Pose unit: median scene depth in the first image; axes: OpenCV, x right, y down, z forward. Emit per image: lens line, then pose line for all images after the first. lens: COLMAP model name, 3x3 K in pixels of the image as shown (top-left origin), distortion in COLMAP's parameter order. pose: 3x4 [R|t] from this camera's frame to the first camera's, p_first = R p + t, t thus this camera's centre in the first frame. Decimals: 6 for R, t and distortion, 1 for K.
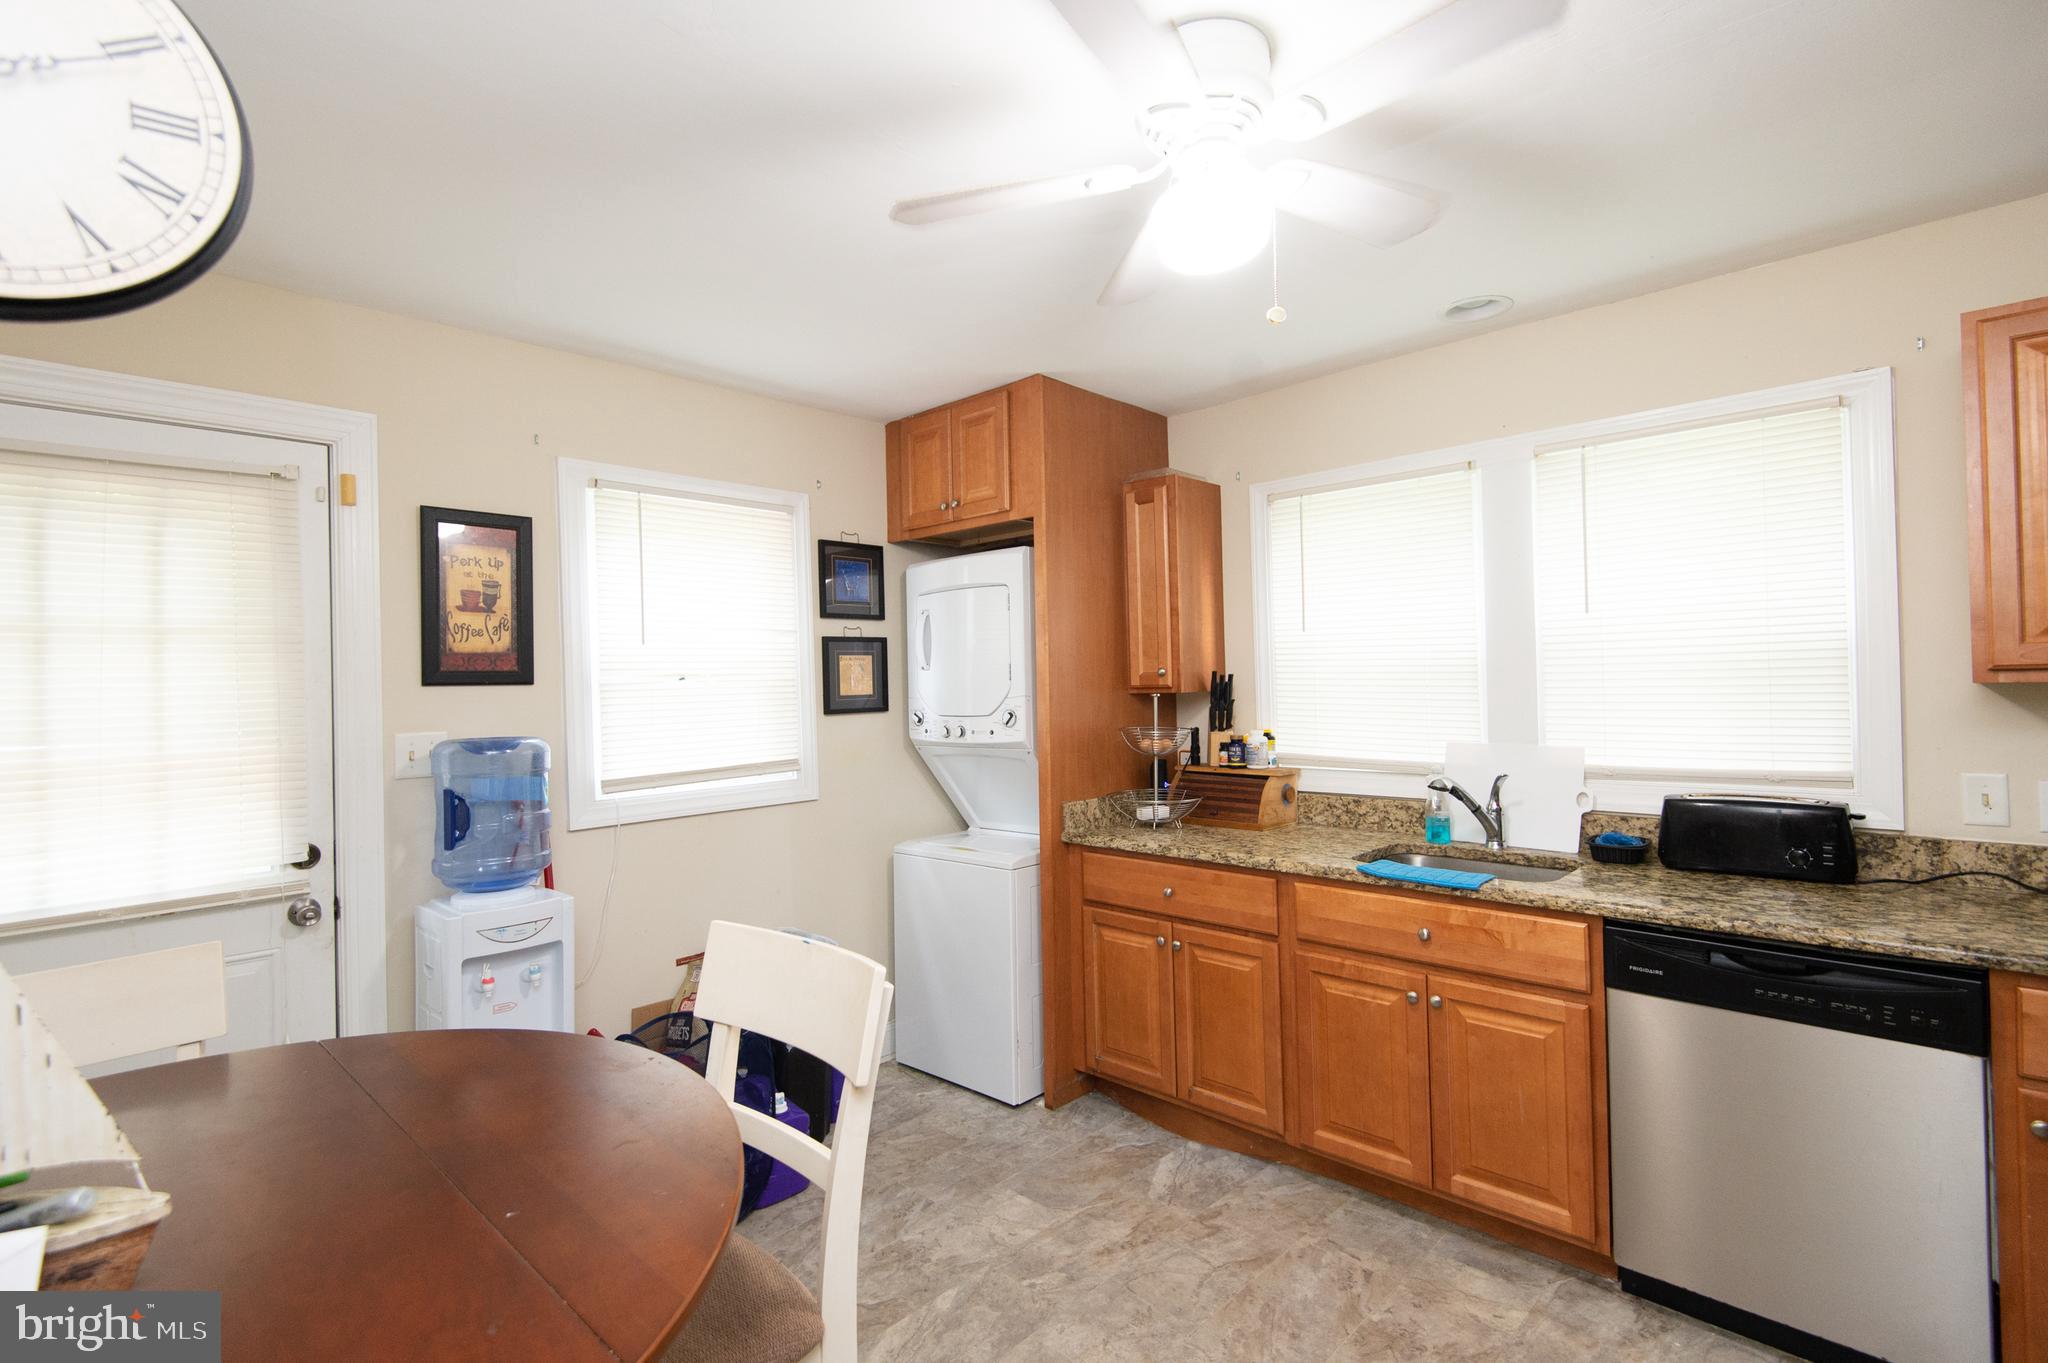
lens RADIAL K [[937.5, 0, 1022.2], [0, 937.5, 676.7], [0, 0, 1]] dist [0.016632, -0.000067]
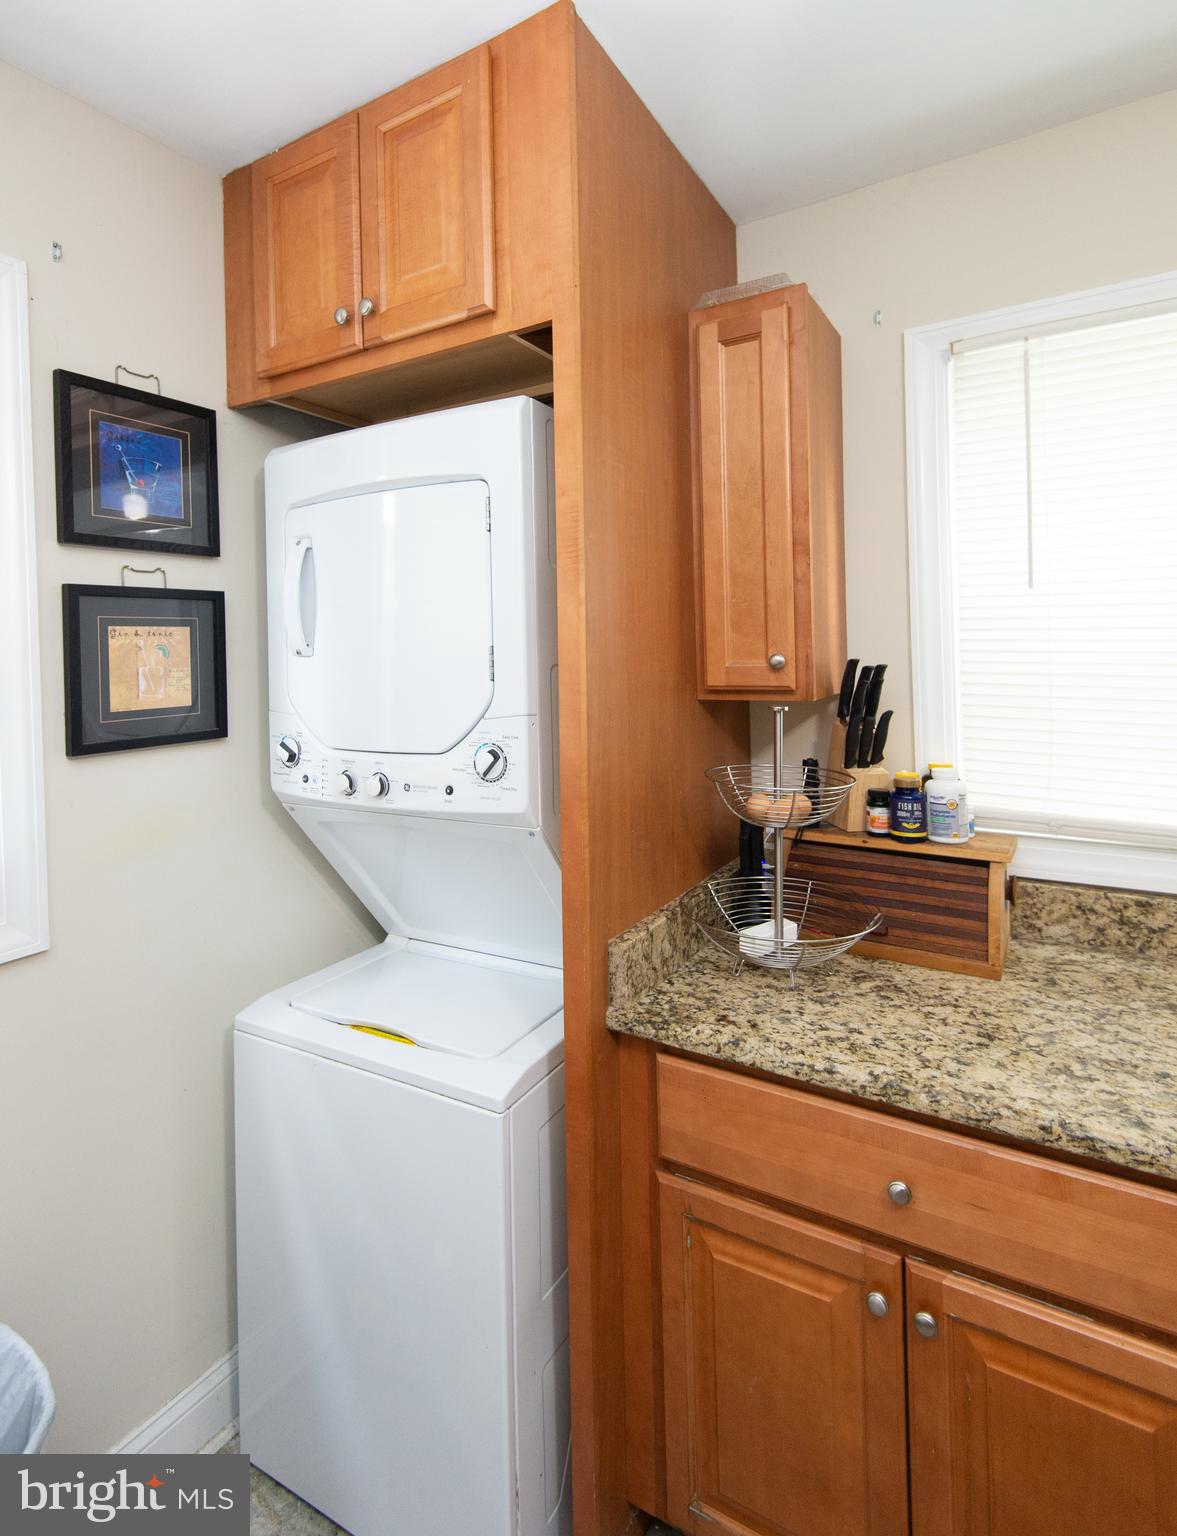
lens RADIAL K [[802.3, 0, 579.3], [0, 802.3, 651.3], [0, 0, 1]] dist [0.021338, -0.000862]
pose [[0.976791, 0.000778, 0.214193, -0.054070], [-0.001484, 0.999994, 0.003135, -0.012159], [-0.214189, -0.003380, 0.976786, 0.574784]]
